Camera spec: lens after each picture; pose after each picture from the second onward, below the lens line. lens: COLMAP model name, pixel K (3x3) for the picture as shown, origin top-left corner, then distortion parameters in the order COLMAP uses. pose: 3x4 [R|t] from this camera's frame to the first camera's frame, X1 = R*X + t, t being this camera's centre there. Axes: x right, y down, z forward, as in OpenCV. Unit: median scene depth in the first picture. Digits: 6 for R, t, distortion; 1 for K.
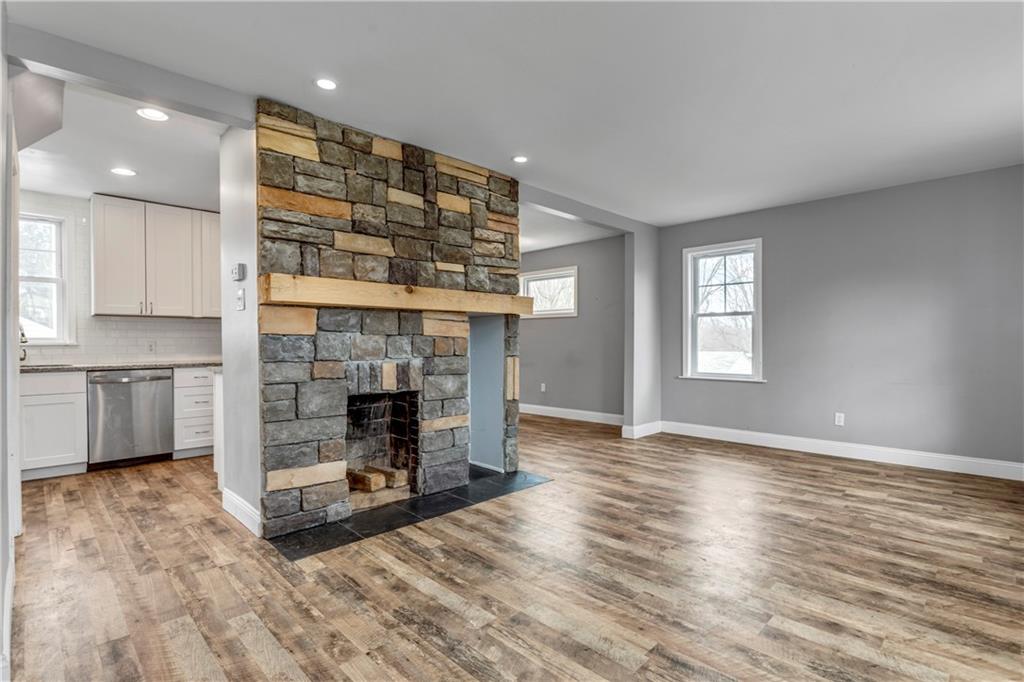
lens RADIAL K [[489.3, 0, 513.9], [0, 489.3, 344.1], [0, 0, 1]] dist [-0.002689, -0.000058]
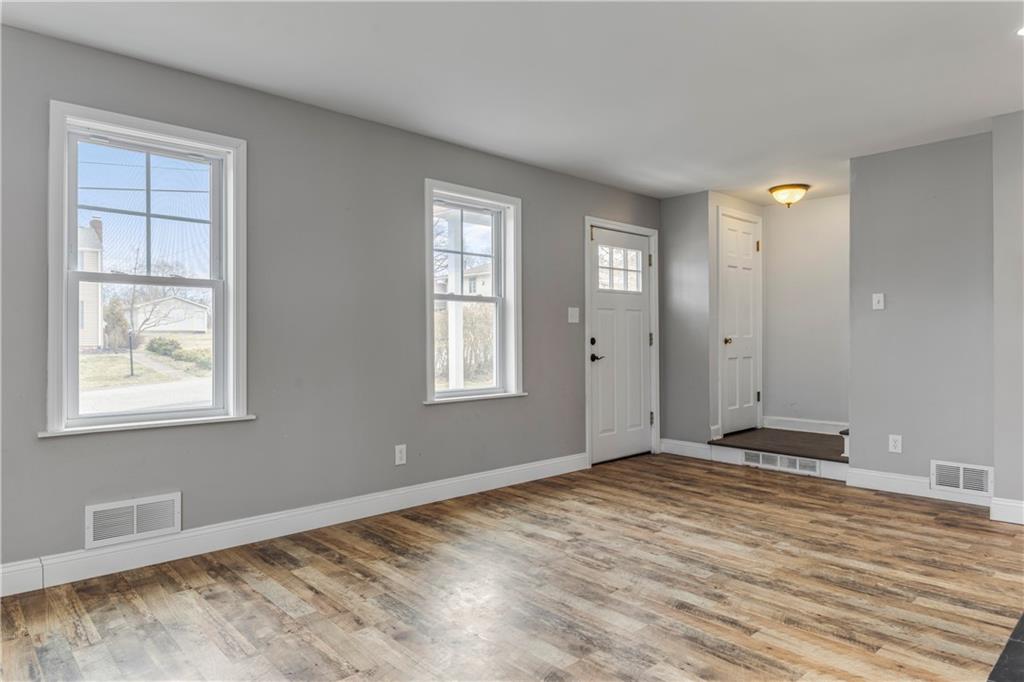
lens RADIAL K [[626.6, 0, 505.5], [0, 626.6, 337.5], [0, 0, 1]] dist [-0.008951, -0.005971]
pose [[-0.999077, 0.005694, 0.042576, 0.387091], [0.005801, 0.999980, 0.002398, -0.011671], [-0.042561, 0.002643, -0.999090, 1.719334]]
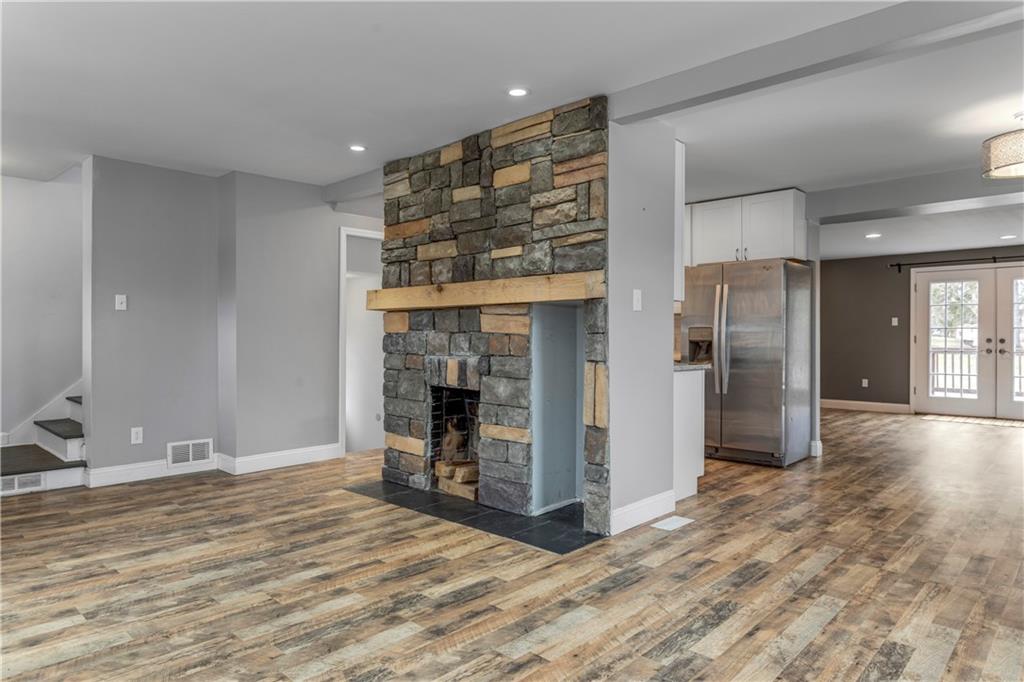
lens RADIAL K [[626.6, 0, 508.1], [0, 626.6, 339.2], [0, 0, 1]] dist [-0.008951, -0.005971]
pose [[0.030435, 0.006359, -0.999517, 1.123172], [-0.007028, 0.999956, 0.006148, -0.013947], [0.999512, 0.006837, 0.030478, 1.124755]]
